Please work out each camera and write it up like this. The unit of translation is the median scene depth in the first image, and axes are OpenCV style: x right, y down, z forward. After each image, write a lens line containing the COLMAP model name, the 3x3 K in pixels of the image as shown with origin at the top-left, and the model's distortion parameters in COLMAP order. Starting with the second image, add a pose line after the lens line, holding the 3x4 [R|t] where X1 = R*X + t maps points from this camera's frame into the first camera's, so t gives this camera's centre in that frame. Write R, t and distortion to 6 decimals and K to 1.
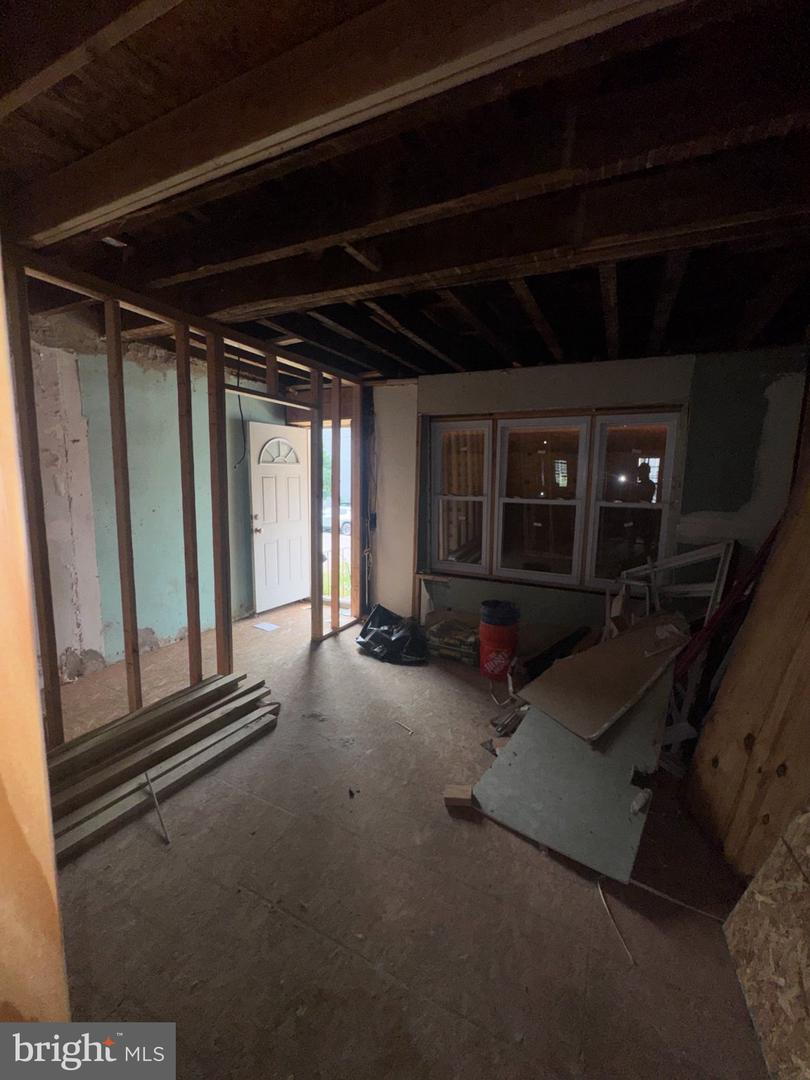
lens RADIAL K [[431.3, 0, 408.7], [0, 431.3, 541.9], [0, 0, 1]] dist [-0.006209, 0.000936]
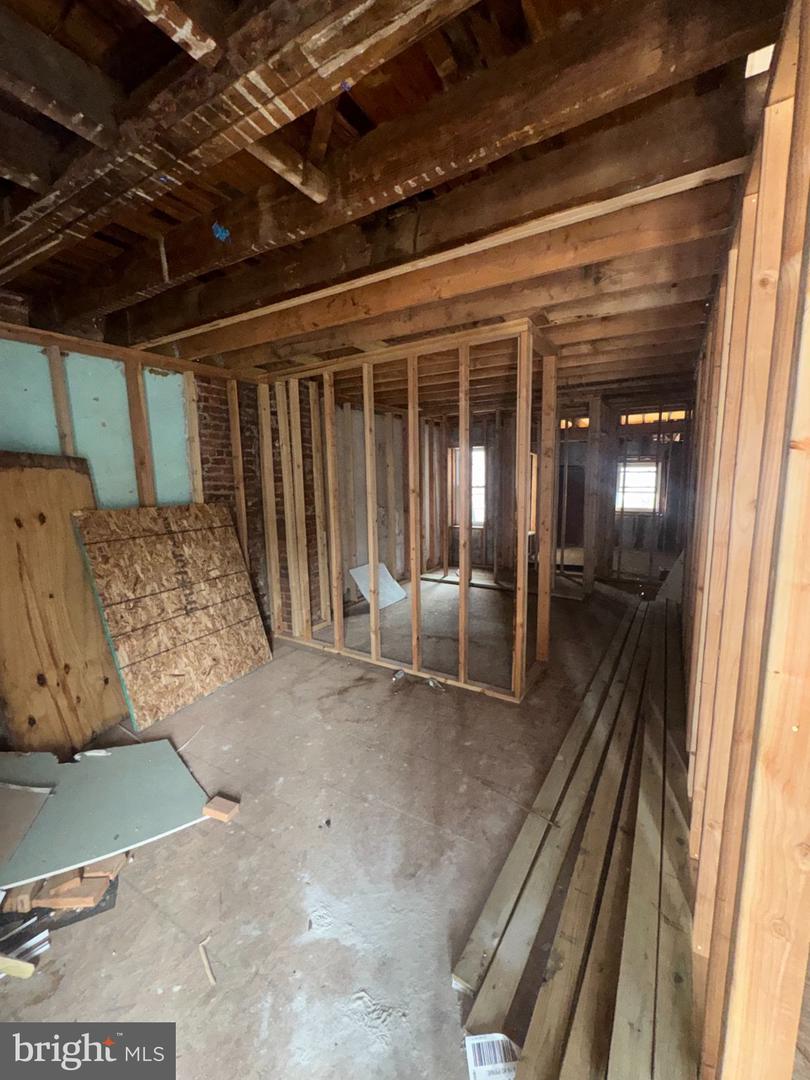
lens RADIAL K [[431.3, 0, 404.3], [0, 431.3, 536.3], [0, 0, 1]] dist [-0.006209, 0.000936]
pose [[-0.996969, -0.011935, 0.076882, -0.266936], [0.009804, 0.961013, 0.276331, -0.198867], [-0.077182, 0.276247, -0.957983, 1.267674]]
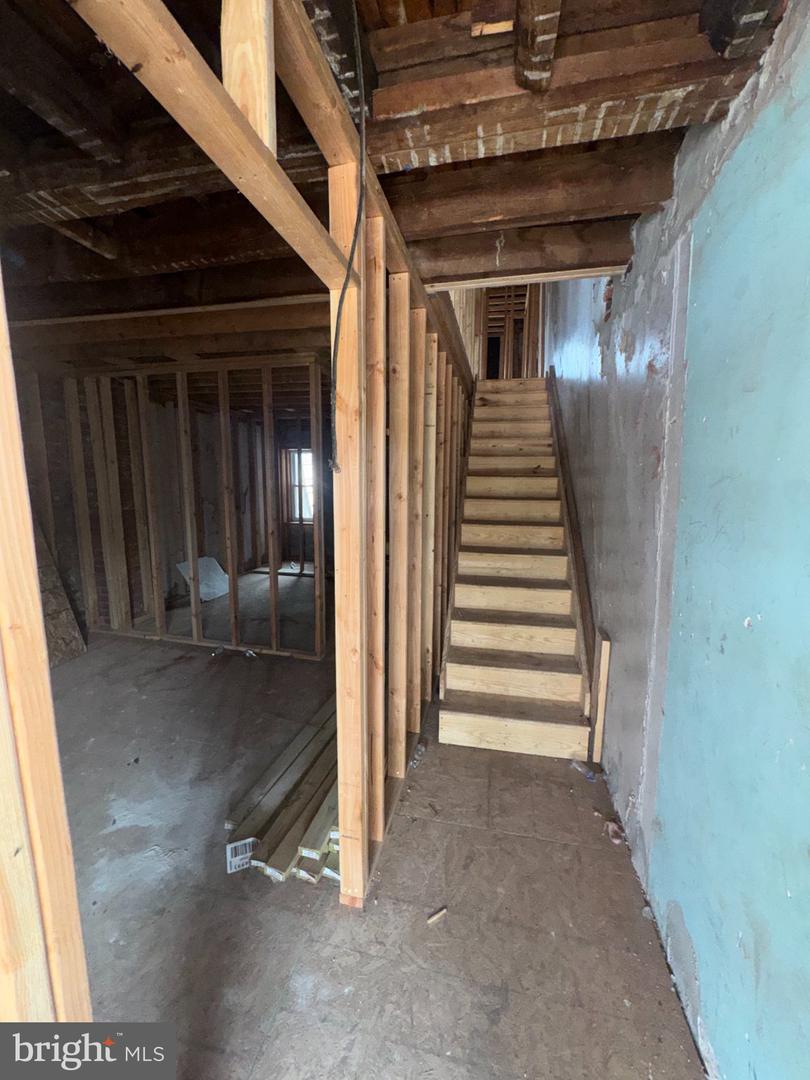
lens RADIAL K [[431.3, 0, 402.9], [0, 431.3, 537.4], [0, 0, 1]] dist [-0.006209, 0.000936]
pose [[-0.969706, 0.007535, -0.244159, -0.398721], [-0.060838, 0.960579, 0.271267, -0.239885], [0.236578, 0.277904, -0.931021, 1.521403]]
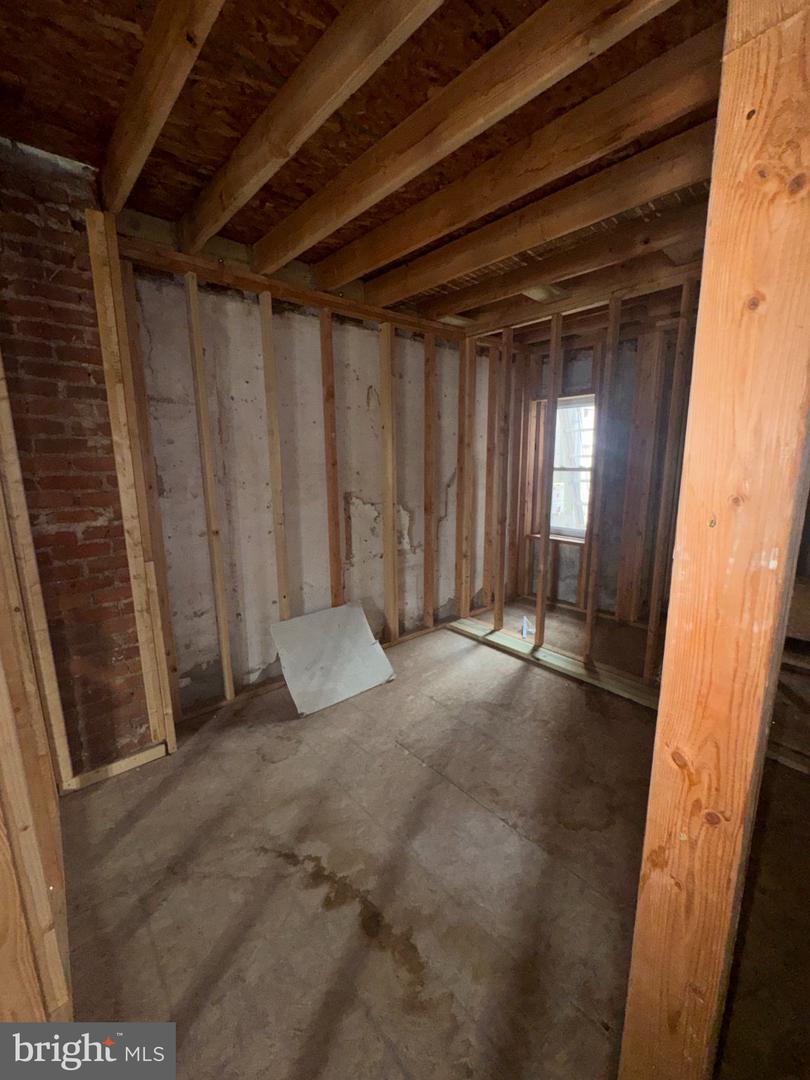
lens RADIAL K [[431.3, 0, 398.2], [0, 431.3, 539.4], [0, 0, 1]] dist [-0.006209, 0.000936]
pose [[-0.920556, -0.081283, 0.382060, -0.515015], [0.049227, 0.946169, 0.319907, -0.029305], [-0.387497, 0.313300, -0.867000, 0.221074]]
